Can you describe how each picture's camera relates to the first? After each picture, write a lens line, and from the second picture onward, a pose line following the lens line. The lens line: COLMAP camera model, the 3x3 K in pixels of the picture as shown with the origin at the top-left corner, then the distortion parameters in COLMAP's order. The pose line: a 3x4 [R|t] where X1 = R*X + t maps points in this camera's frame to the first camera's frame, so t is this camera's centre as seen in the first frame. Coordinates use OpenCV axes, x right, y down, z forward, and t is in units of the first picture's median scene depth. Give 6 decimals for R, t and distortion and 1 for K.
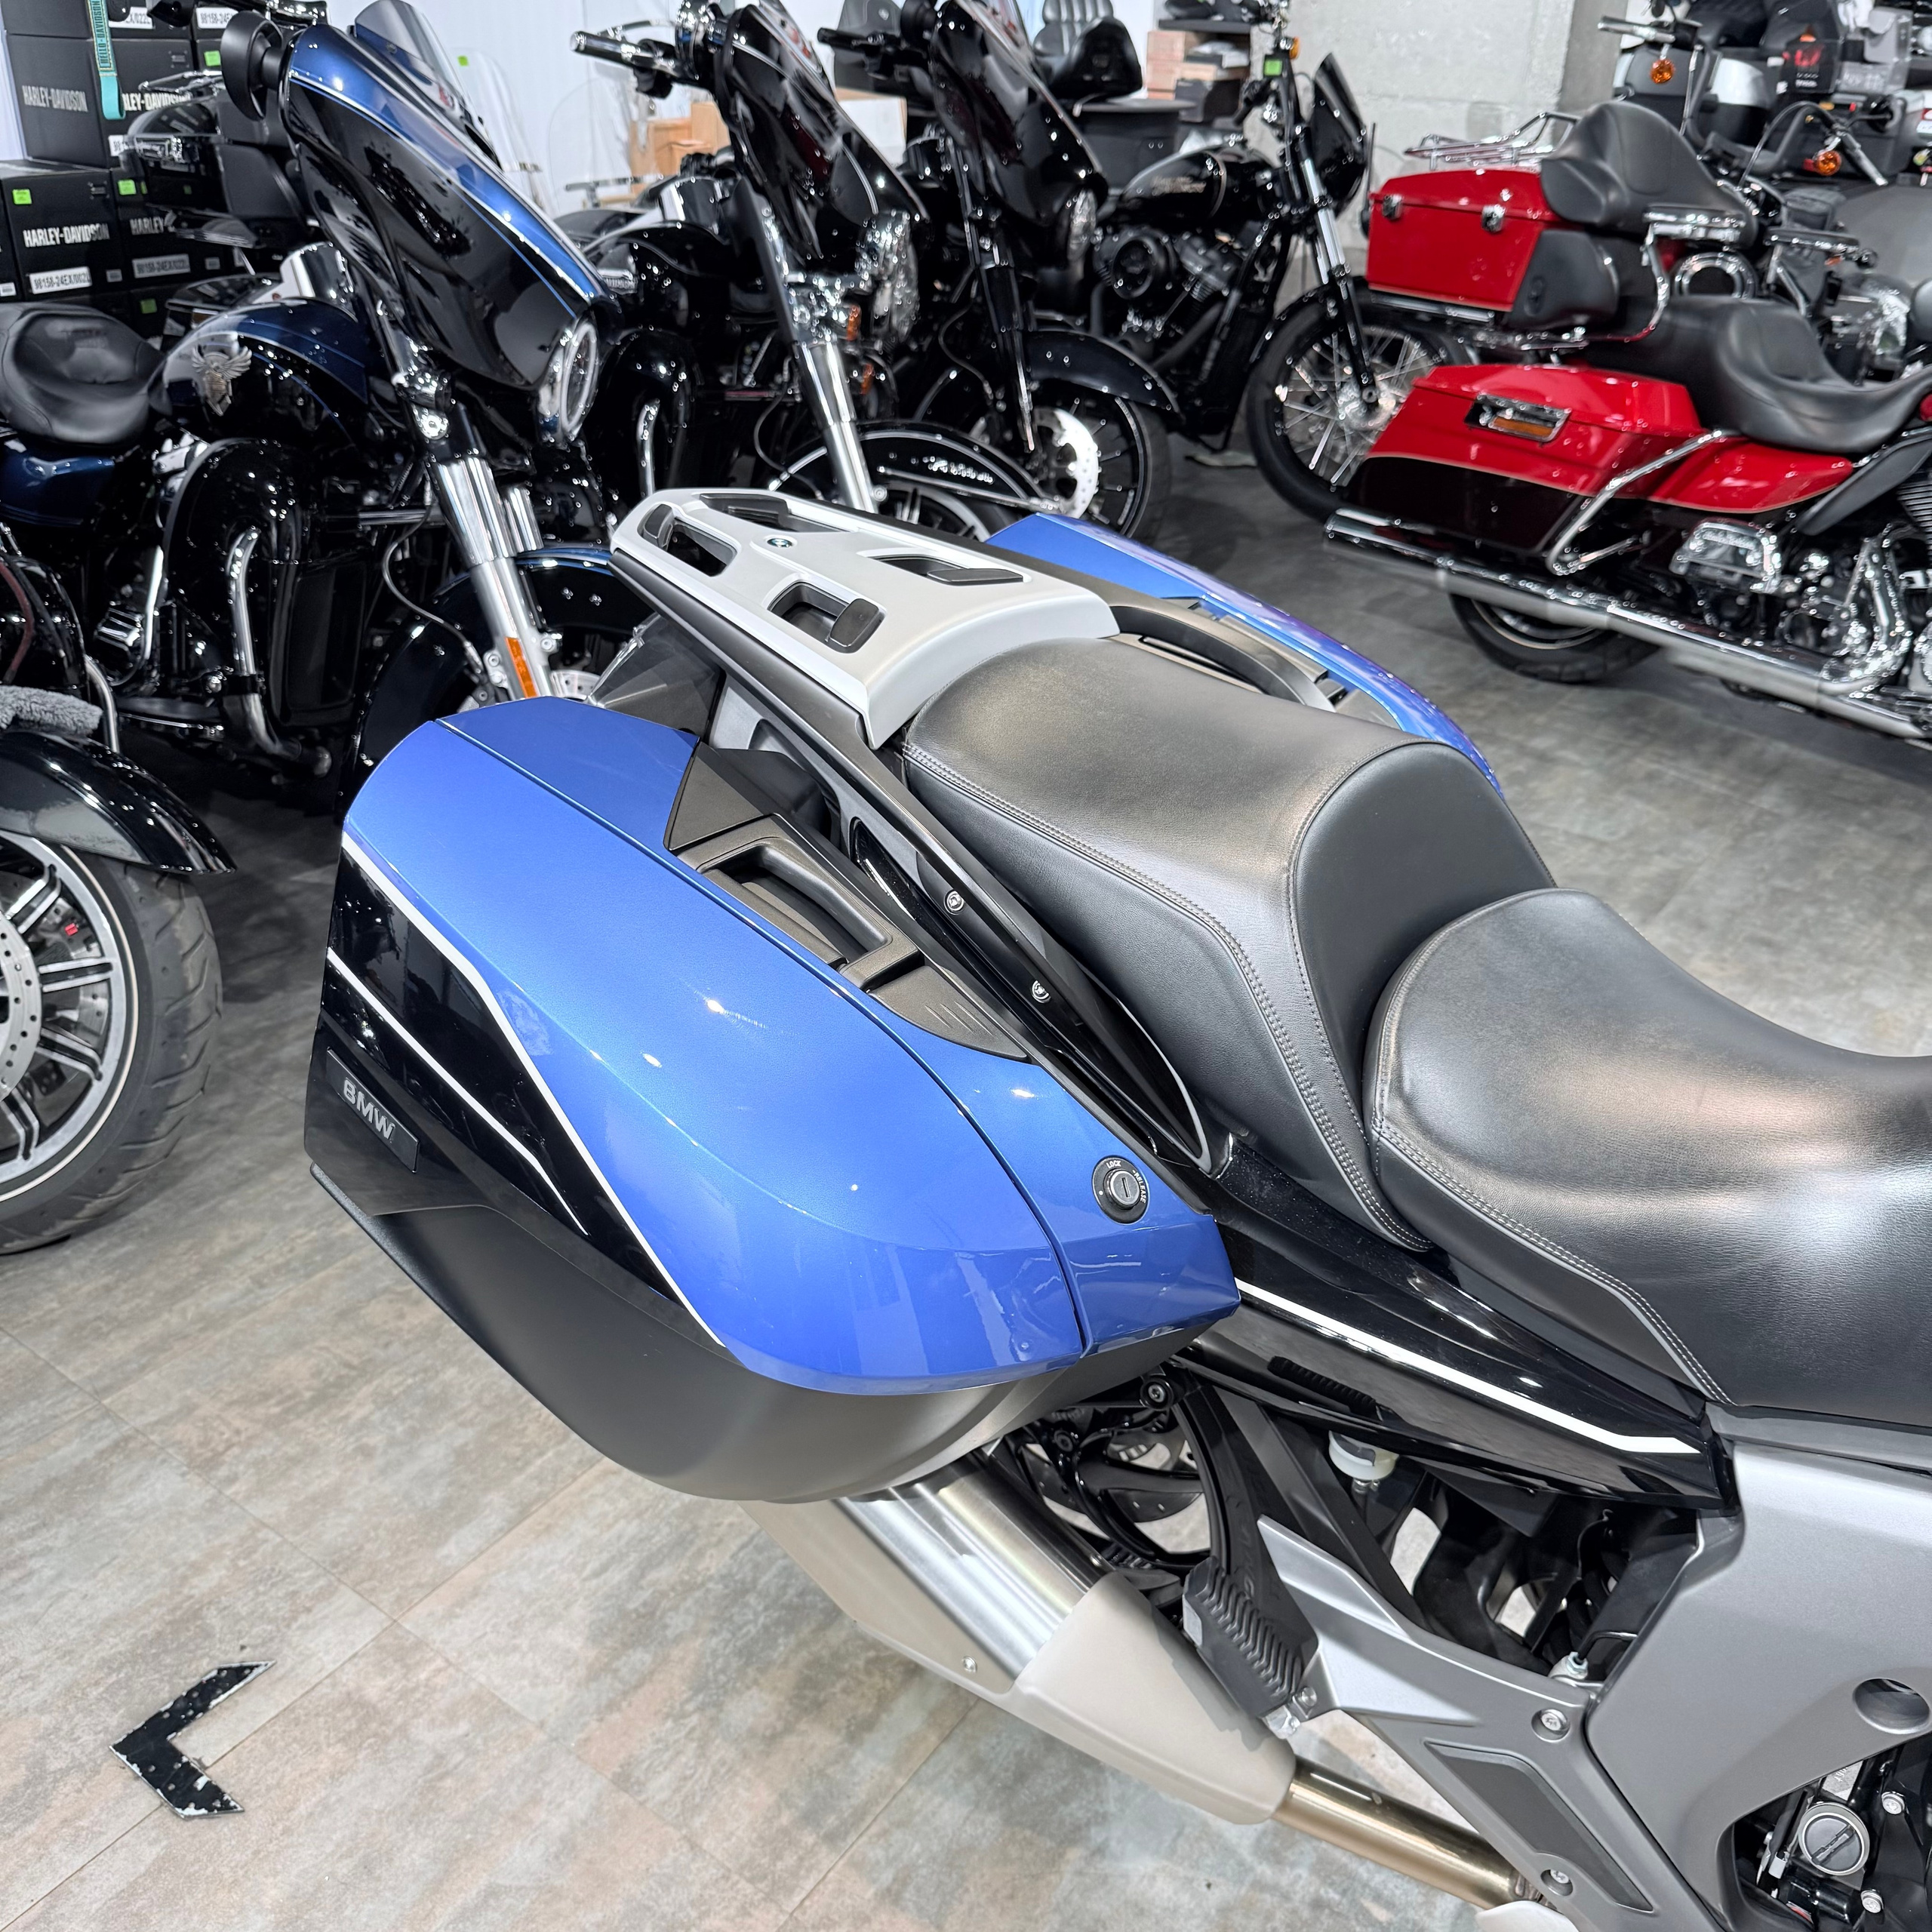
lens RADIAL K [[1820.6, 0, 937.0], [0, 1820.6, 966.2], [0, 0, 1]] dist [0.071850, -0.122146]
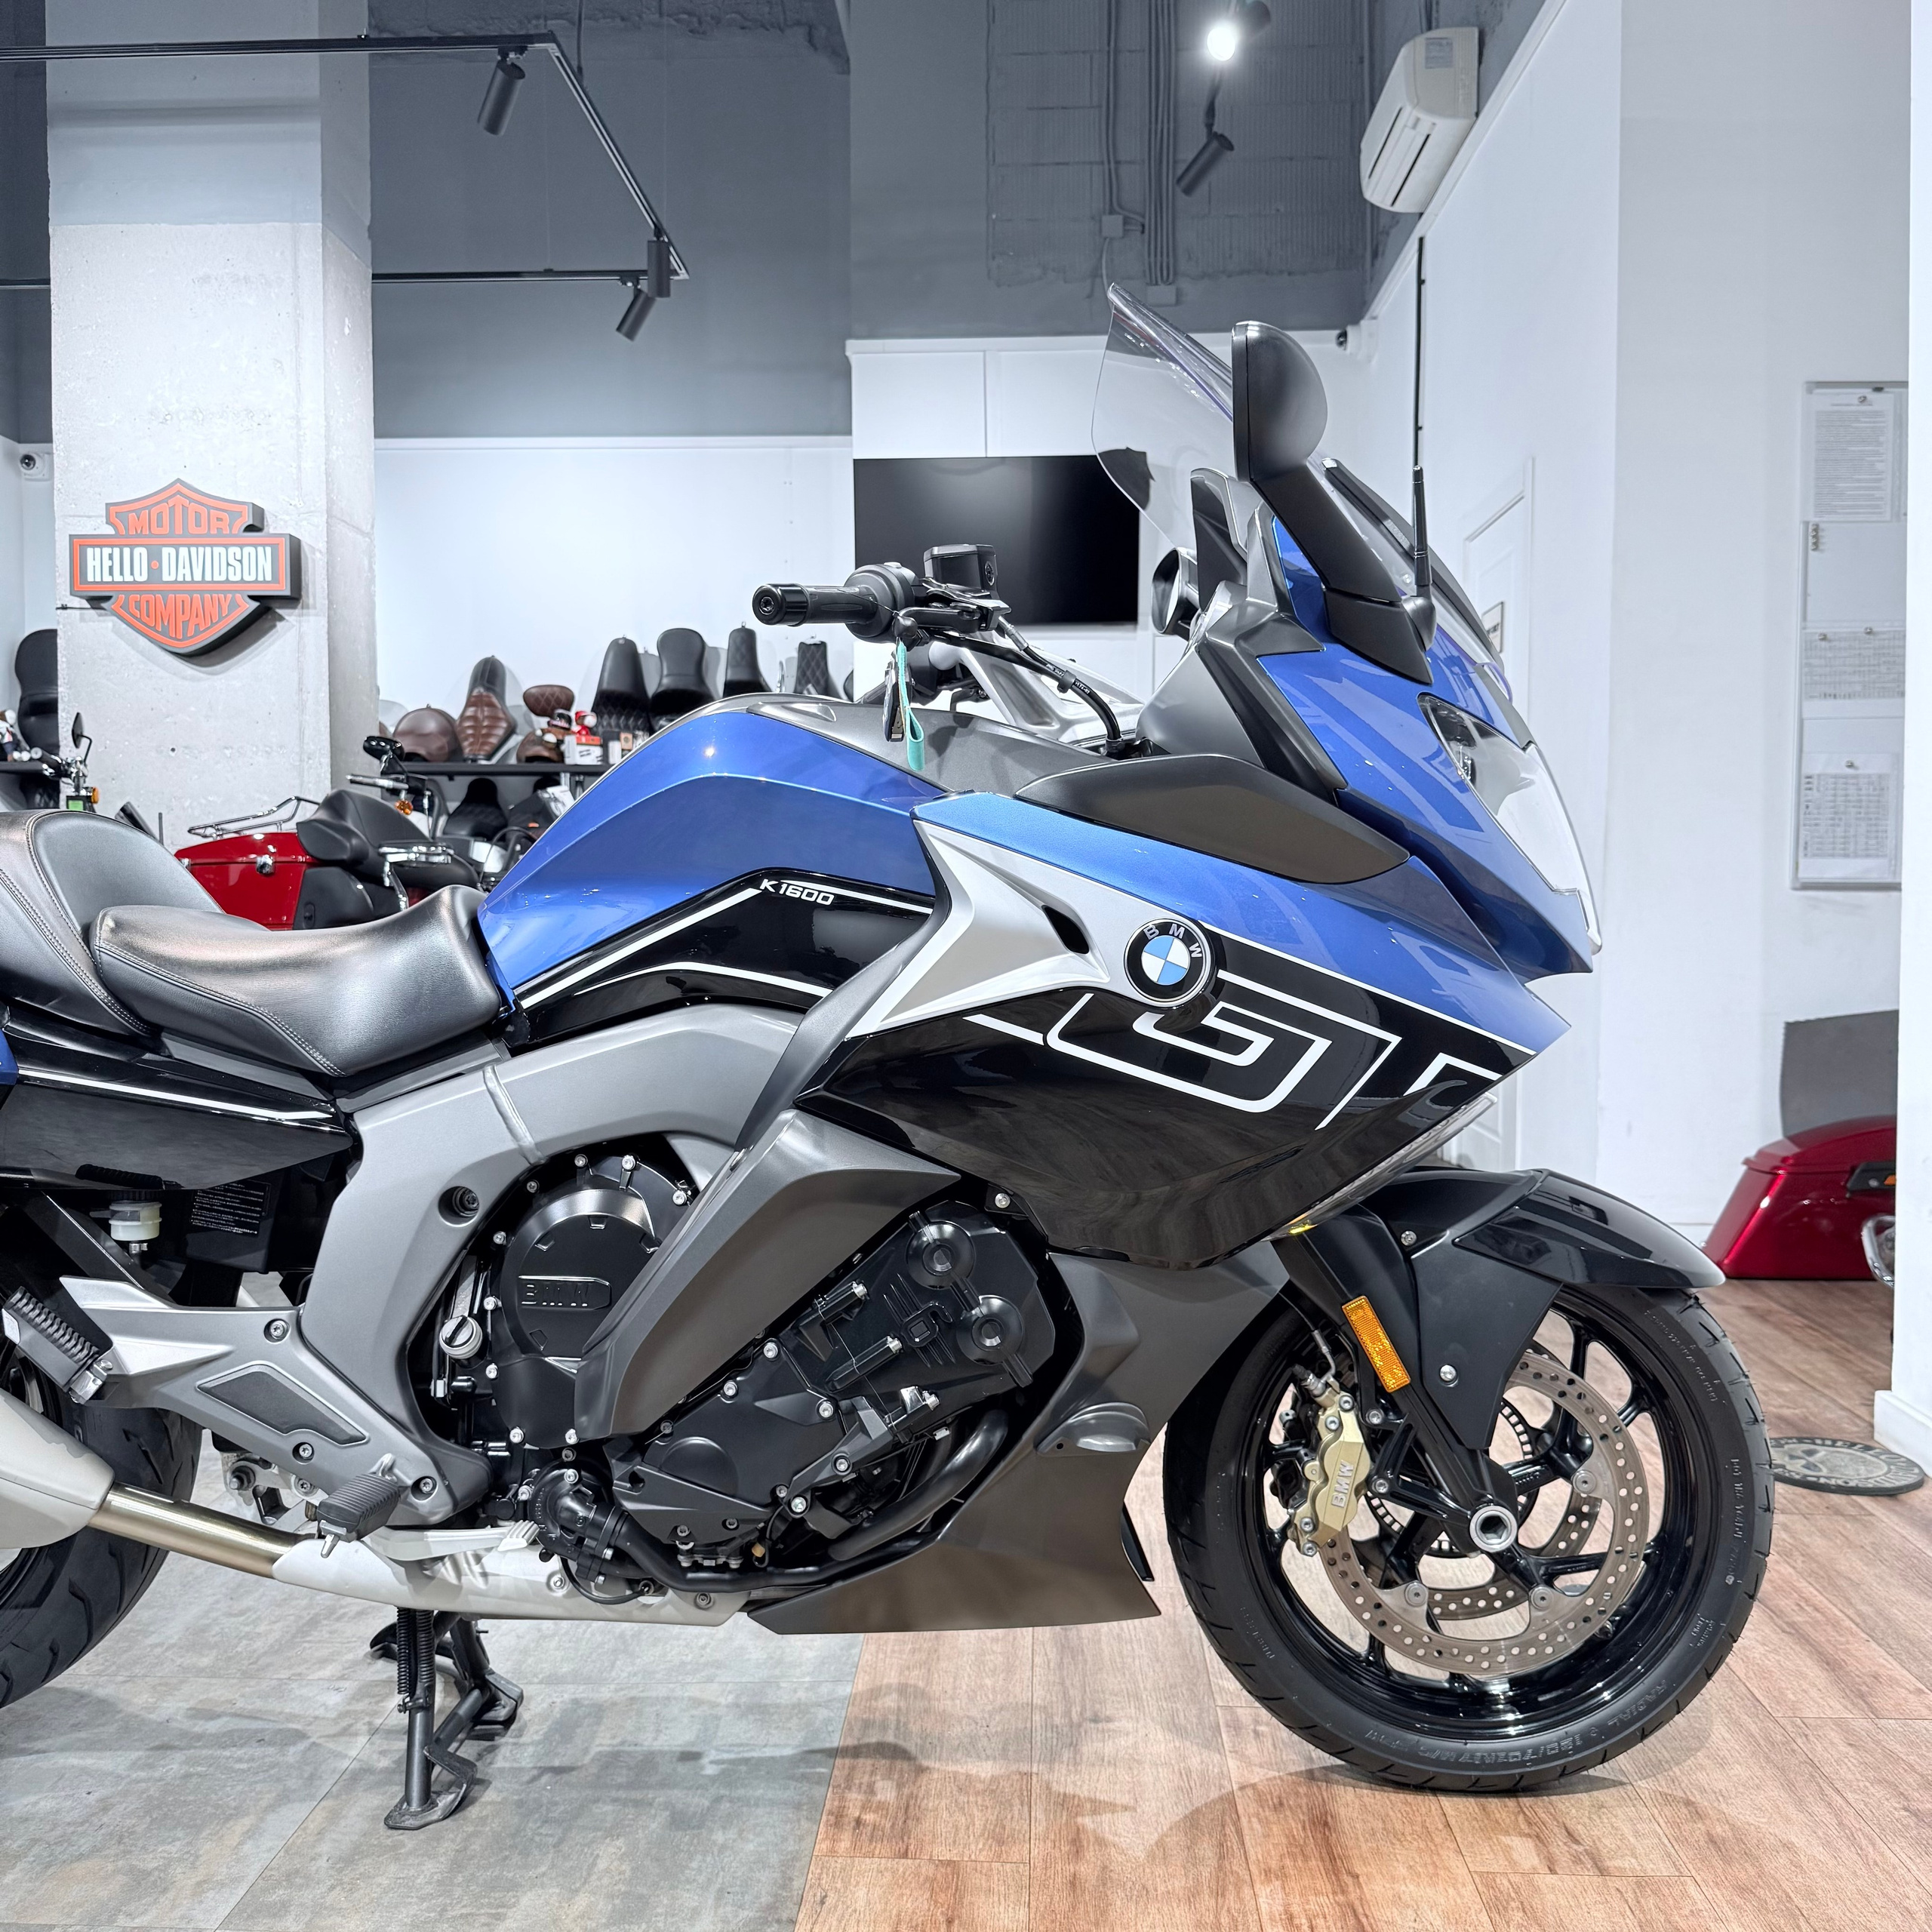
lens RADIAL K [[1809.2, 0, 961.7], [0, 1809.2, 966.3], [0, 0, 1]] dist [0.118727, -0.231590]
pose [[0.831524, -0.043255, 0.553803, -0.006888], [0.285765, 0.888233, -0.359695, 0.272369], [-0.476347, 0.457352, 0.750947, -0.173186]]
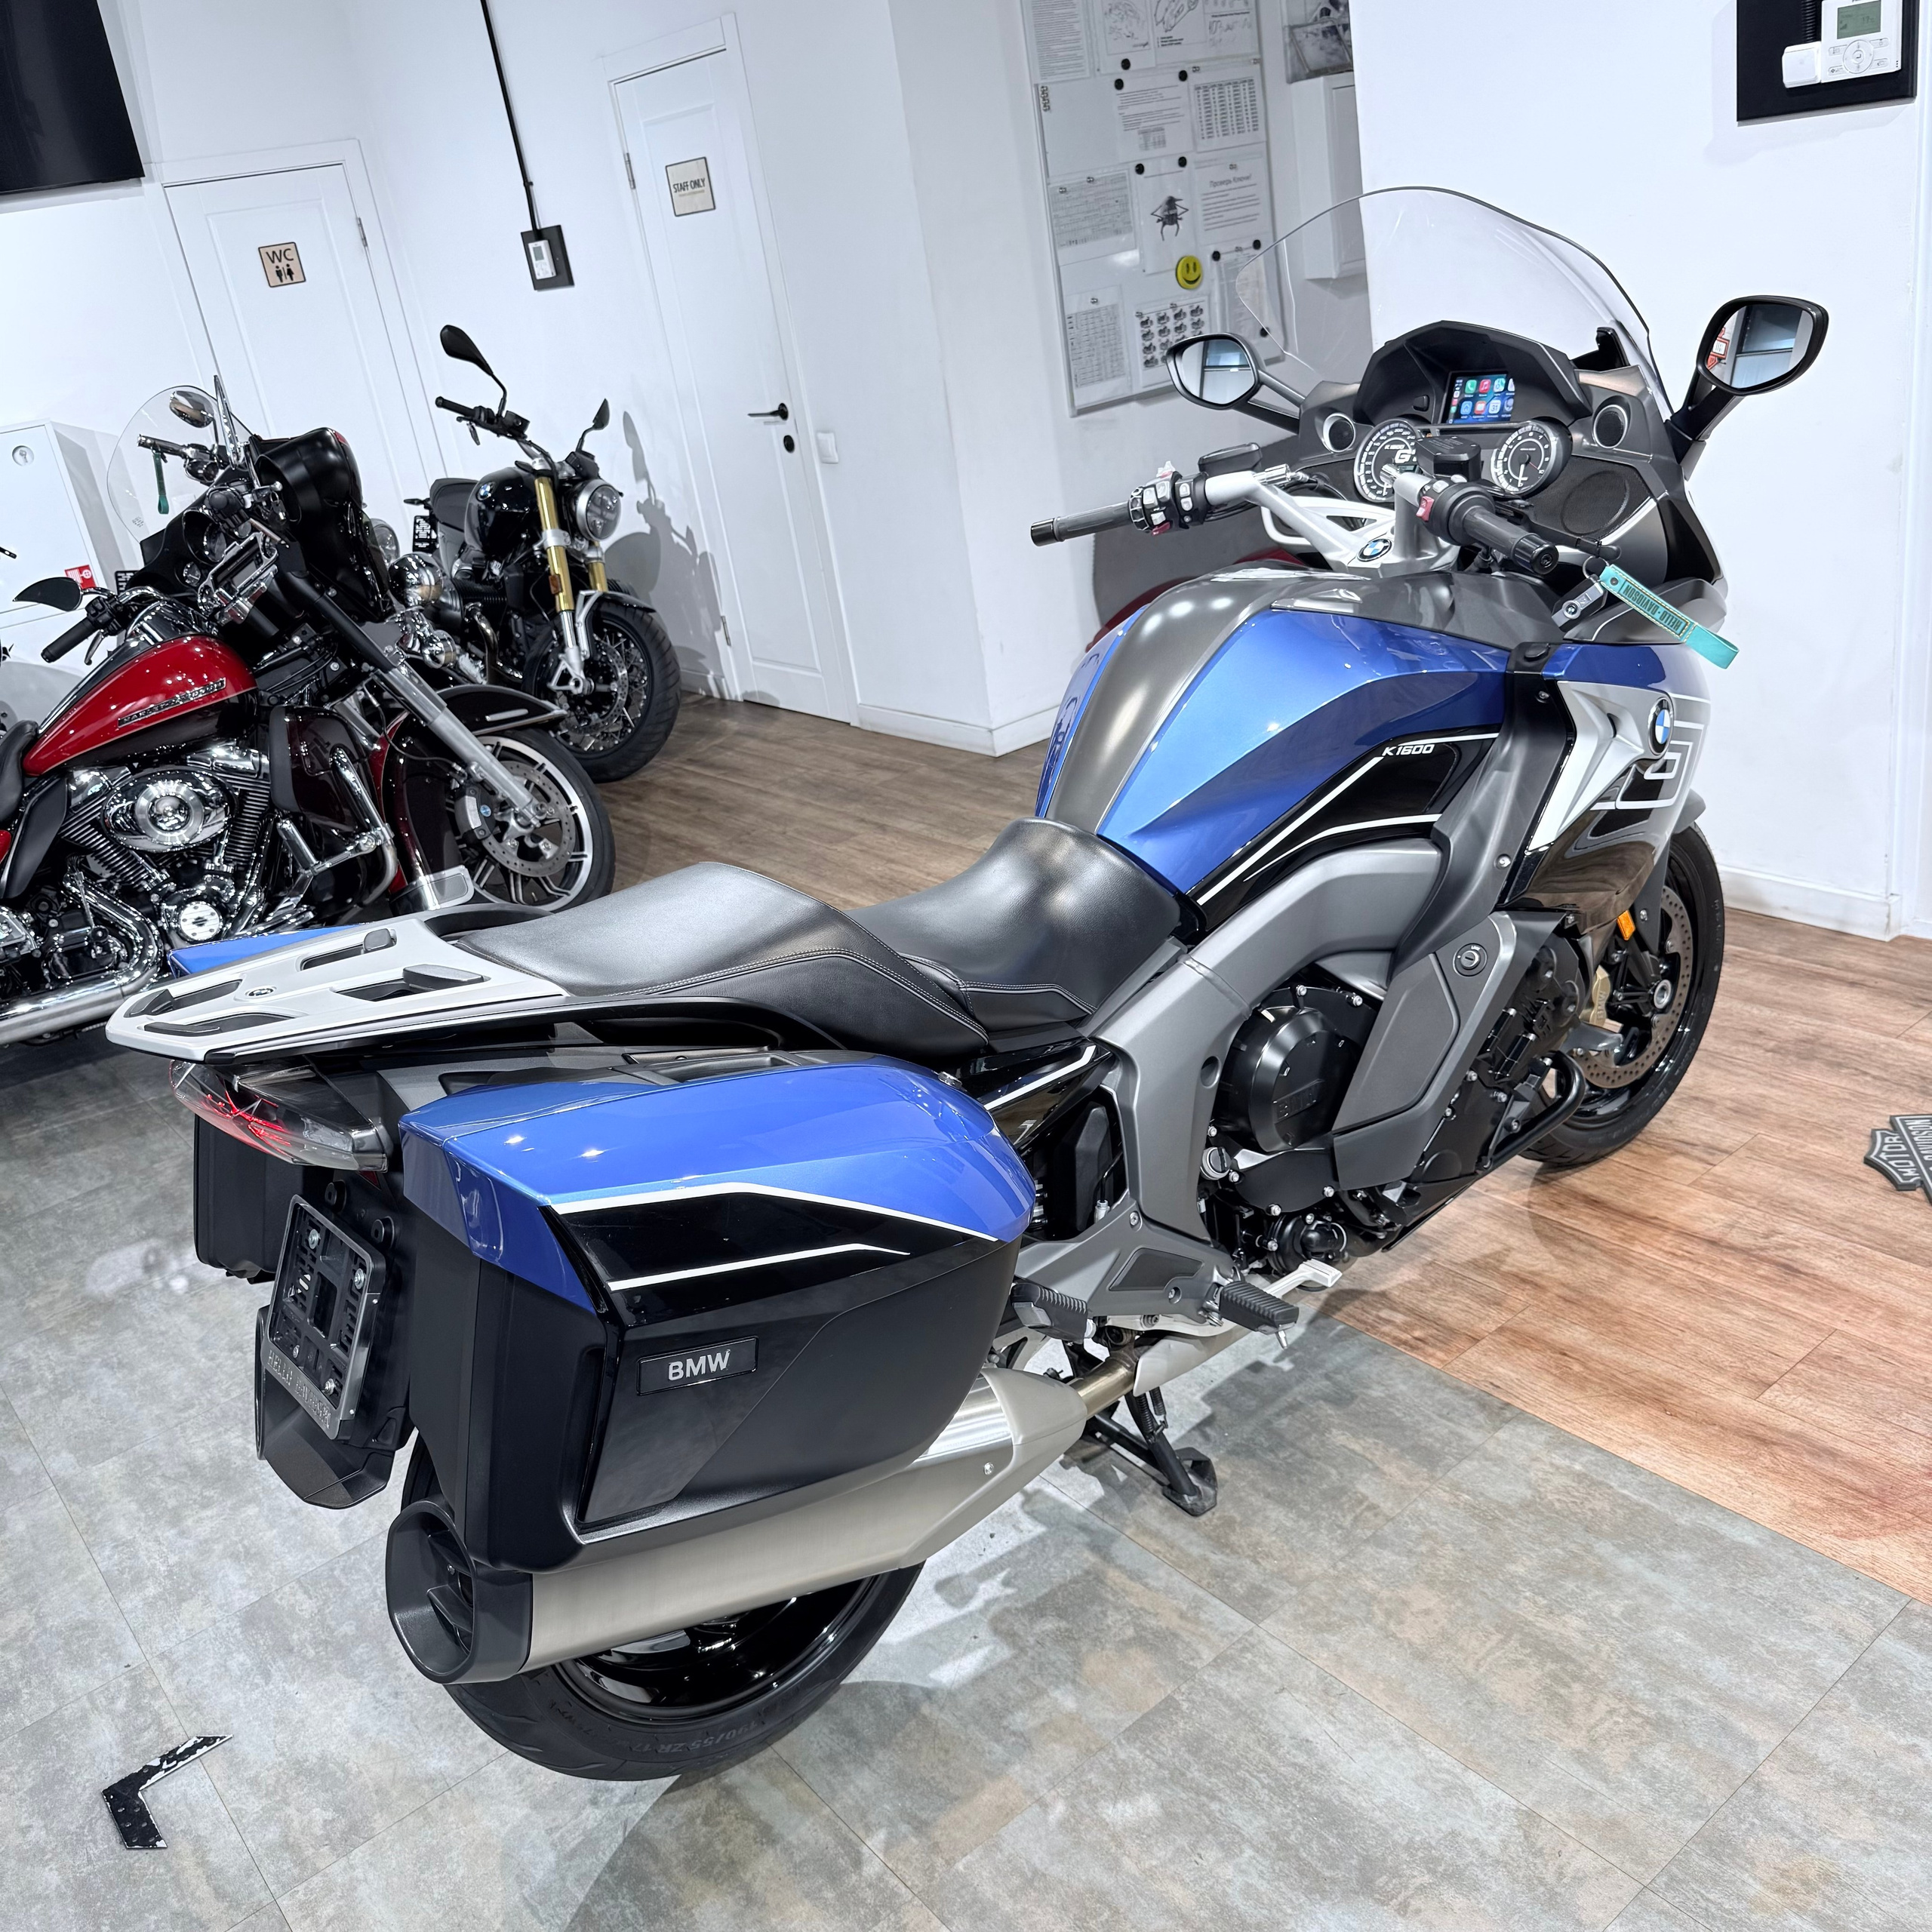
lens RADIAL K [[1811.2, 0, 960.9], [0, 1811.2, 962.5], [0, 0, 1]] dist [0.105463, -0.195779]
pose [[0.257494, -0.435528, 0.862561, -0.376130], [0.603745, 0.769482, 0.208299, -0.088335], [-0.754446, 0.467132, 0.461085, 0.056188]]
